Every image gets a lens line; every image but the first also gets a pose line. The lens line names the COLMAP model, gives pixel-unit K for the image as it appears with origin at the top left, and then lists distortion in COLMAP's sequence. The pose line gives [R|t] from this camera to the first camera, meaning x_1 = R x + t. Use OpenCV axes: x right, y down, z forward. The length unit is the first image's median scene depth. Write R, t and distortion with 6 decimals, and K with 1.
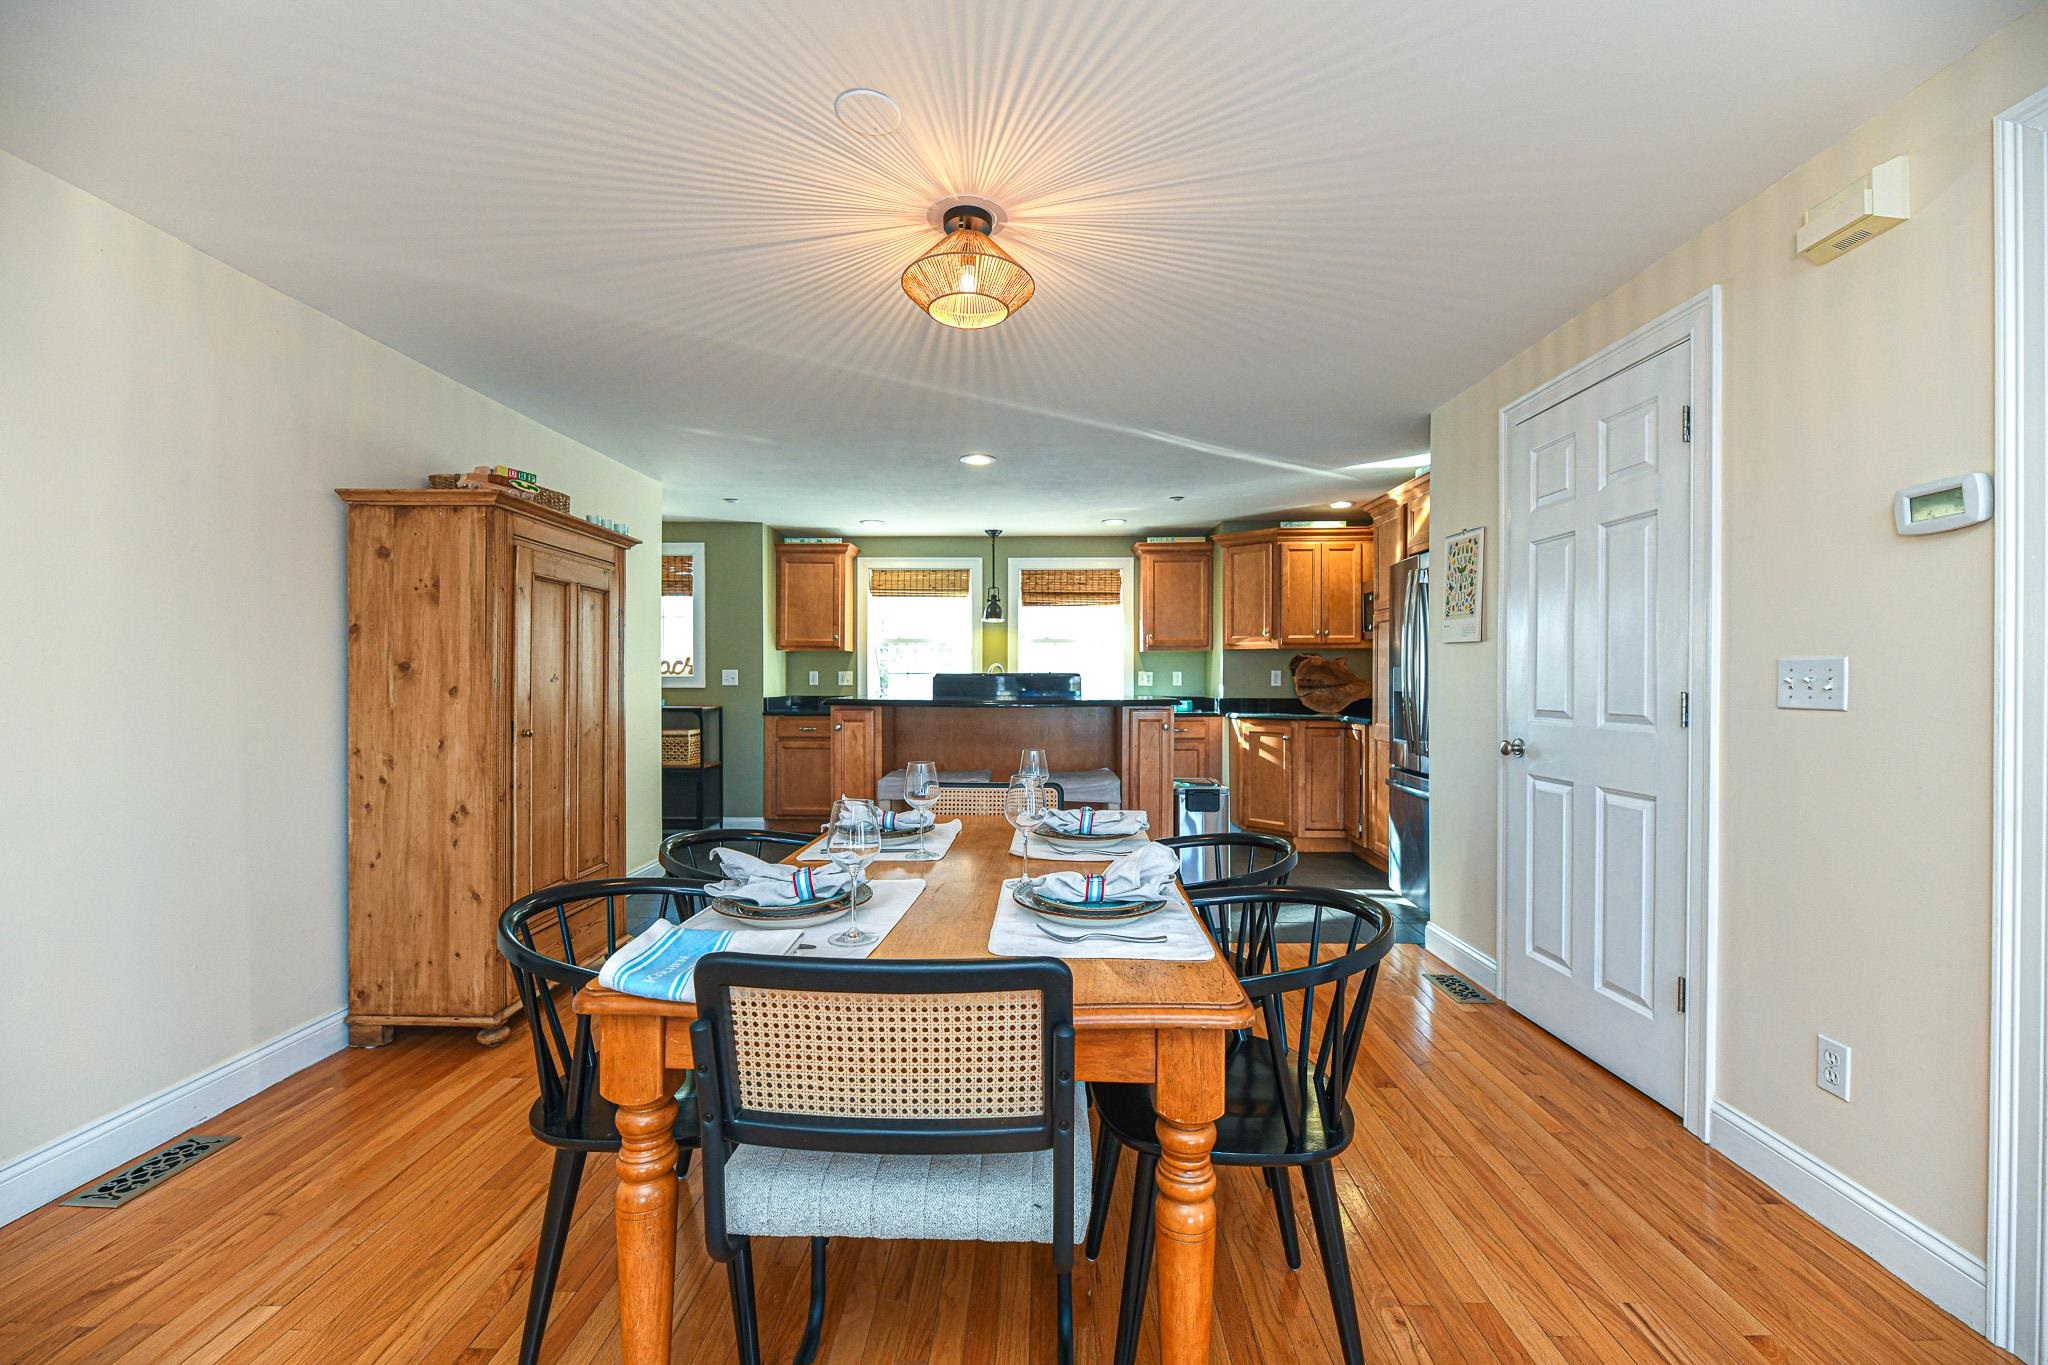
lens RADIAL K [[821.9, 0, 1019.8], [0, 821.9, 683.3], [0, 0, 1]] dist [0.003171, -0.004658]
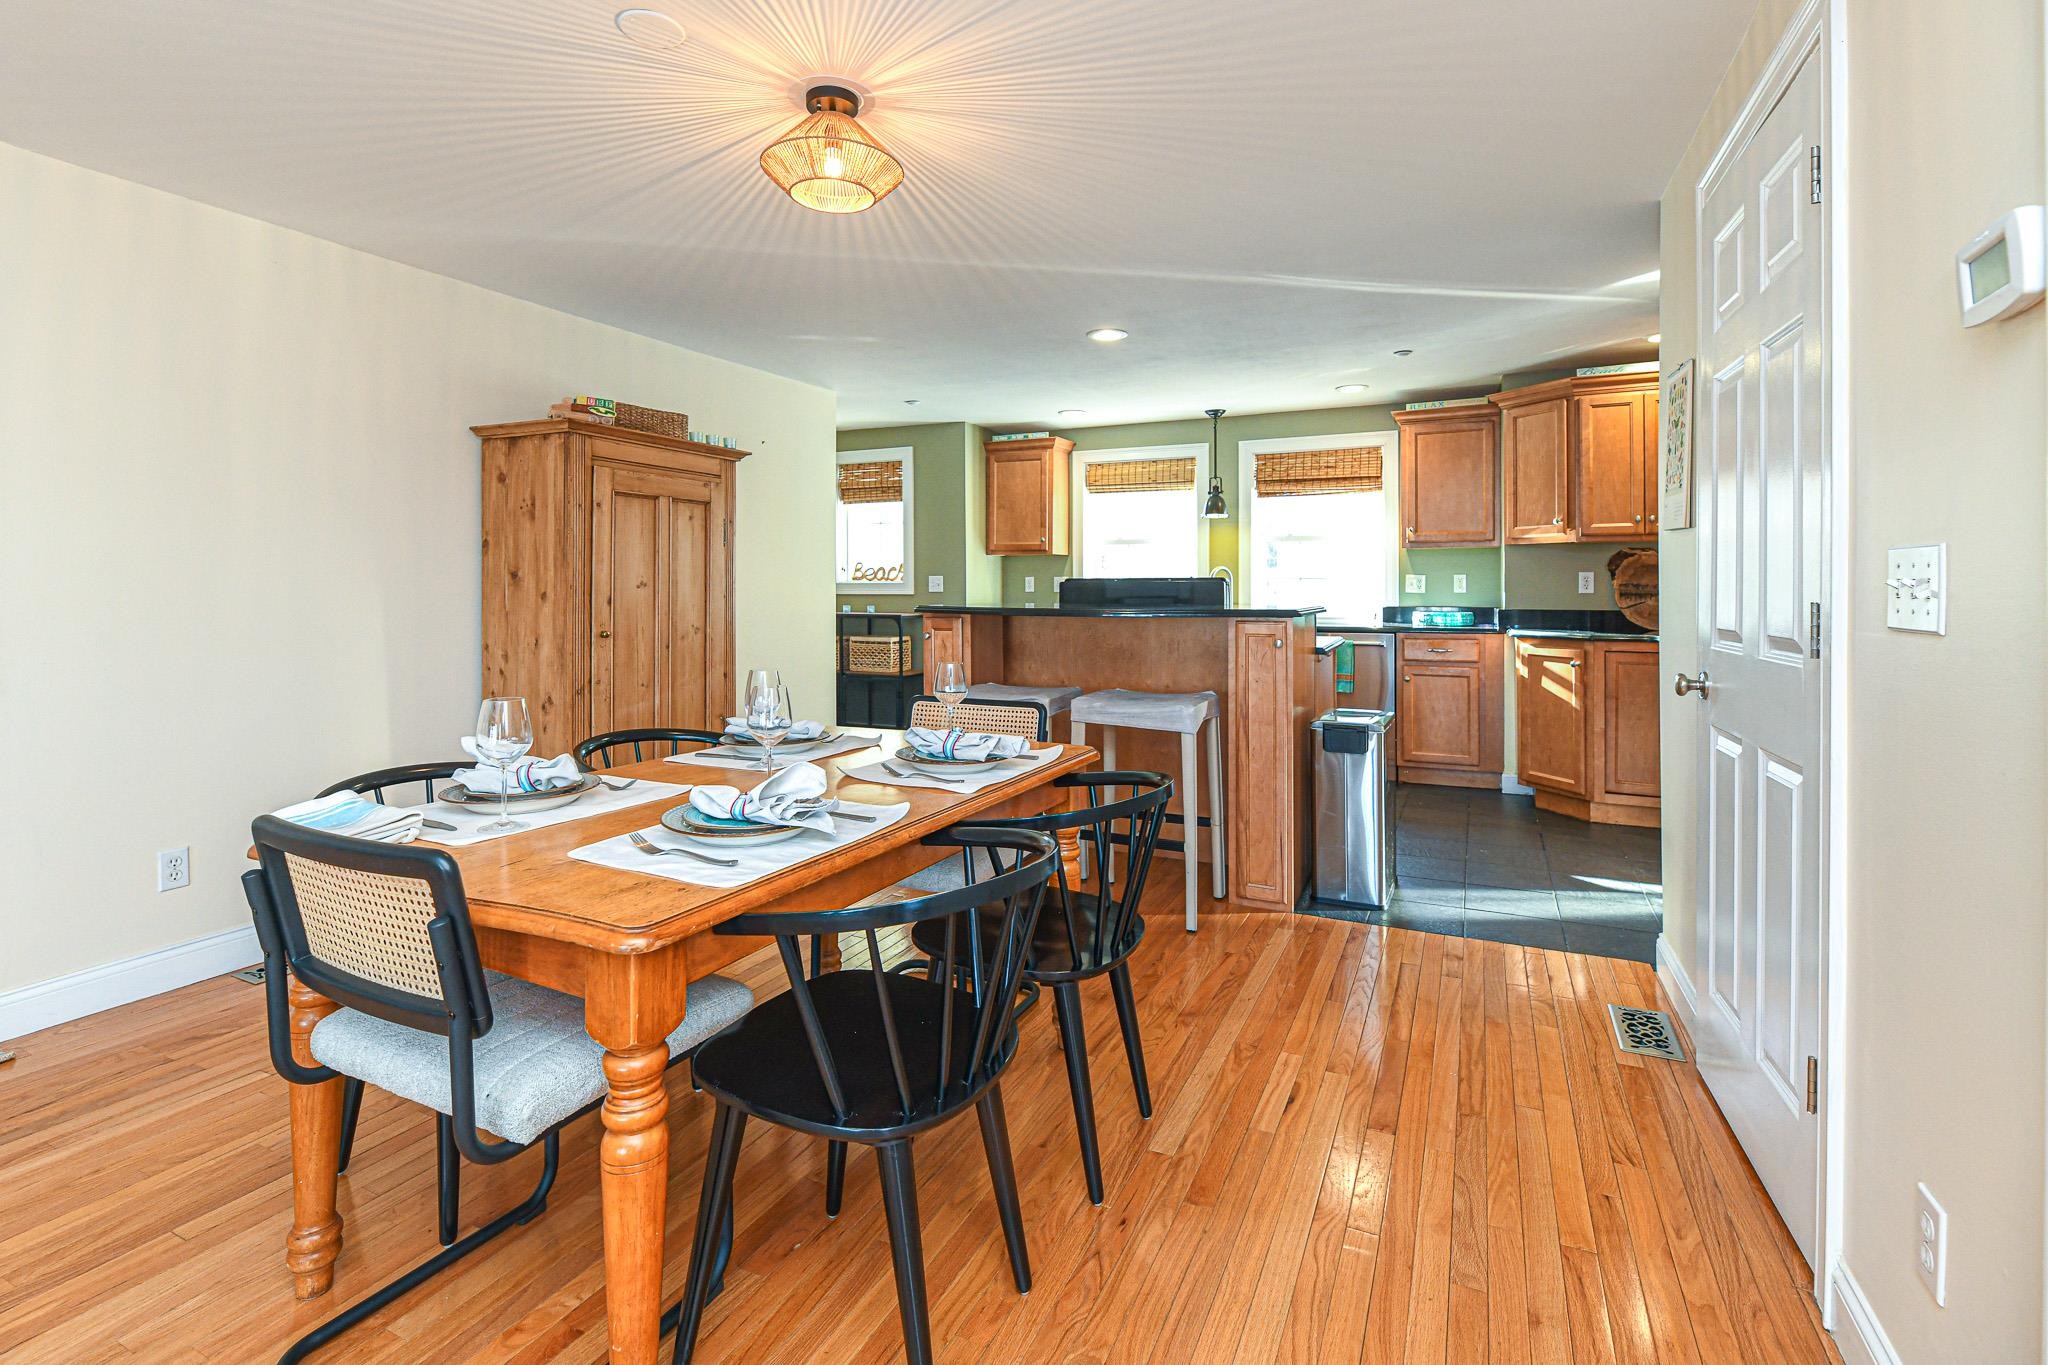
lens RADIAL K [[937.8, 0, 1023.5], [0, 937.8, 585.6], [0, 0, 1]] dist [0.002696, -0.001741]
pose [[0.912876, -0.002238, -0.408232, 0.202824], [0.000111, 0.999986, -0.005234, 0.000850], [0.408238, 0.004733, 0.912863, 0.036229]]
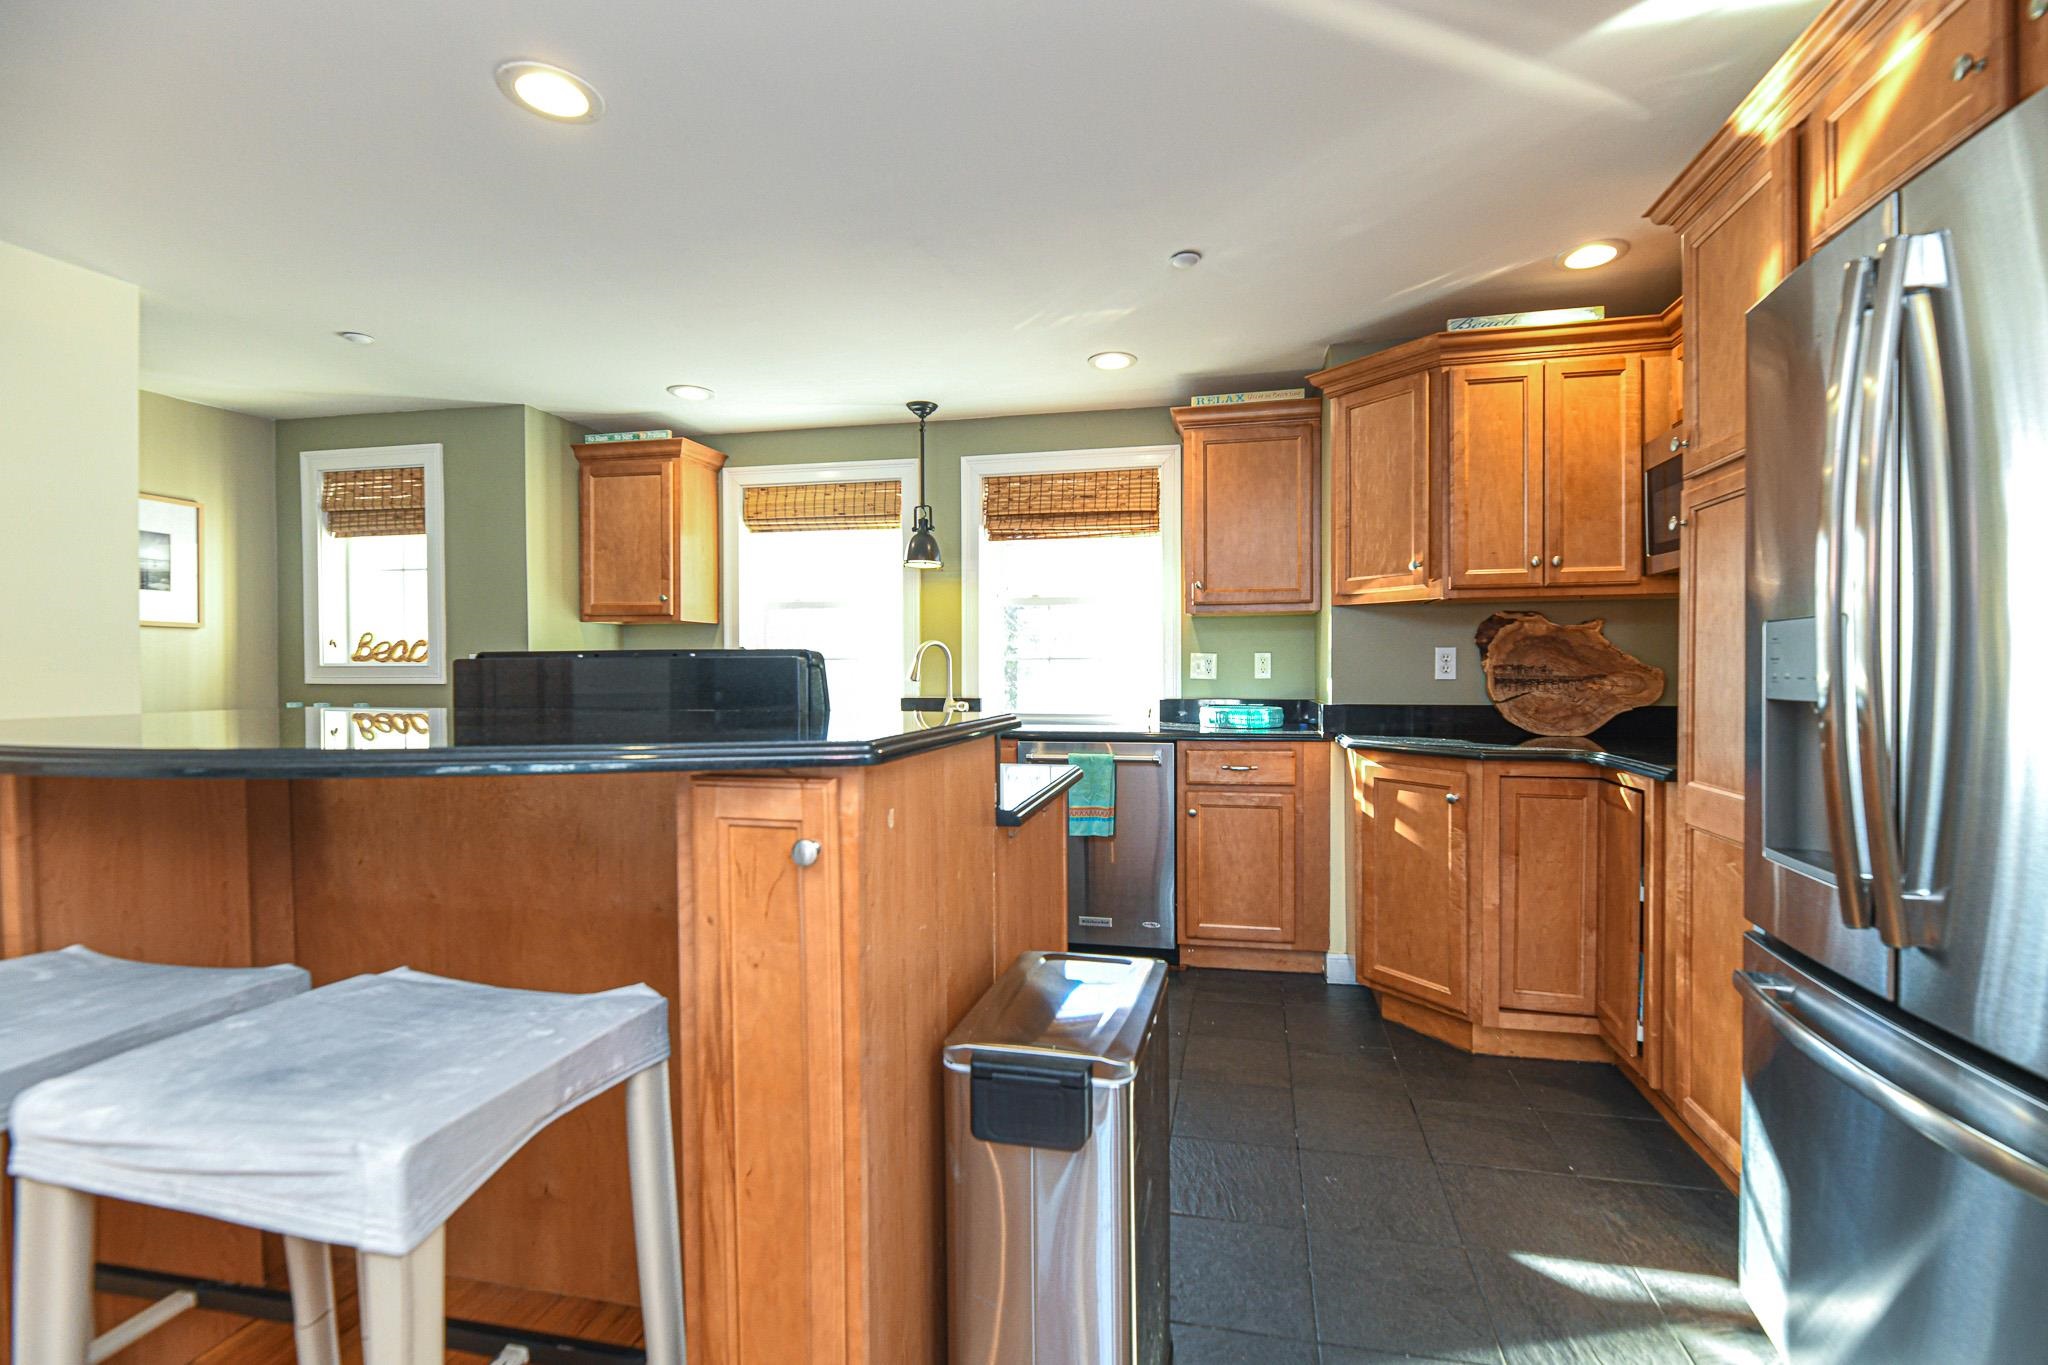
lens RADIAL K [[875.5, 0, 1063.2], [0, 875.5, 681.9], [0, 0, 1]] dist [-0.002167, -0.000718]
pose [[0.984301, -0.001094, -0.176492, 0.187794], [0.002519, 0.999966, 0.007851, 0.000161], [0.176478, -0.008173, 0.984271, 0.470538]]
